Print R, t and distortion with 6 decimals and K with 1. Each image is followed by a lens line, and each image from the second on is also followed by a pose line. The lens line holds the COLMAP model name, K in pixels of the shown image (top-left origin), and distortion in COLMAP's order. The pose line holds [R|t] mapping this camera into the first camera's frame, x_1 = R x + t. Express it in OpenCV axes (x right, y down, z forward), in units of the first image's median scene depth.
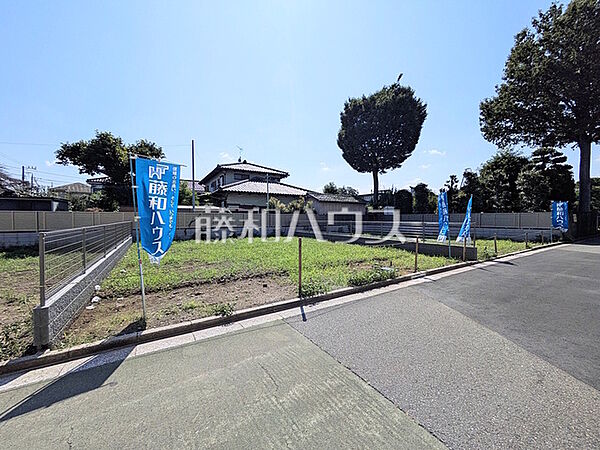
lens RADIAL K [[234.8, 0, 300.5], [0, 234.8, 223.8], [0, 0, 1]] dist [0.001318, 0.000520]
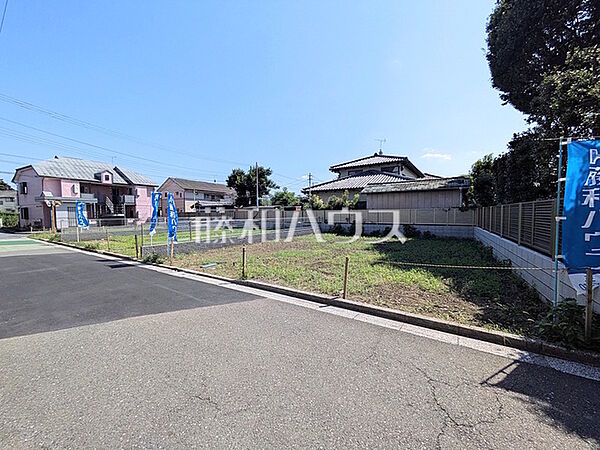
lens RADIAL K [[234.8, 0, 300.5], [0, 234.8, 223.8], [0, 0, 1]] dist [0.001318, 0.000520]
pose [[0.414225, 0.038329, -0.909367, 0.574547], [-0.009888, 0.999243, 0.037614, -0.014189], [0.910121, -0.006589, 0.414291, 0.350048]]
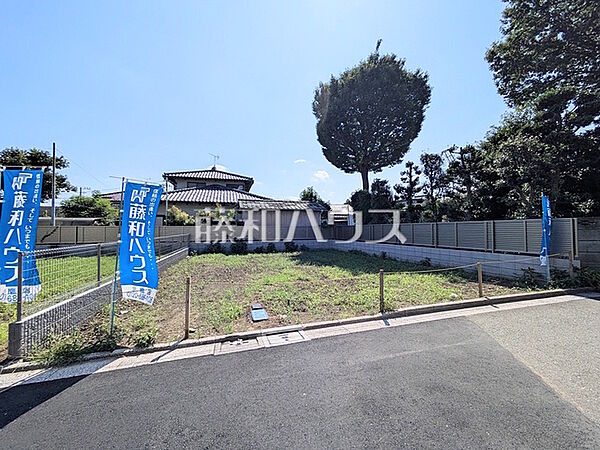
lens RADIAL K [[235.7, 0, 301.4], [0, 235.7, 223.3], [0, 0, 1]] dist [-0.000978, 0.000061]
pose [[0.966391, -0.011041, -0.256838, 0.363581], [-0.001359, 0.998844, -0.048053, -0.009200], [0.257072, 0.046787, 0.965259, 0.222841]]
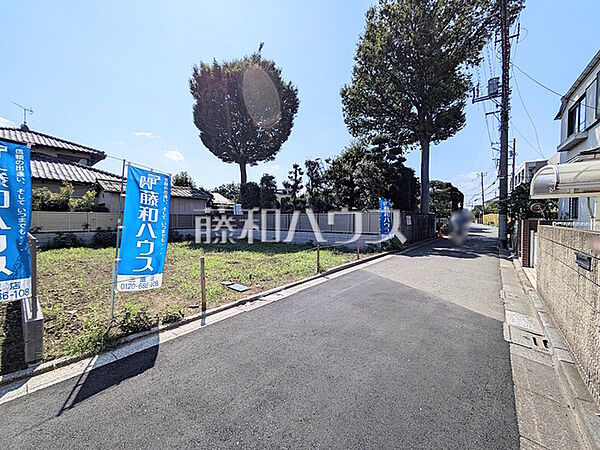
lens RADIAL K [[235.7, 0, 301.4], [0, 235.7, 223.3], [0, 0, 1]] dist [-0.000978, 0.000061]
pose [[0.946601, -0.001888, 0.322401, 0.284480], [0.002675, 0.999994, -0.001996, -0.007014], [-0.322395, 0.002752, 0.946601, 0.175319]]
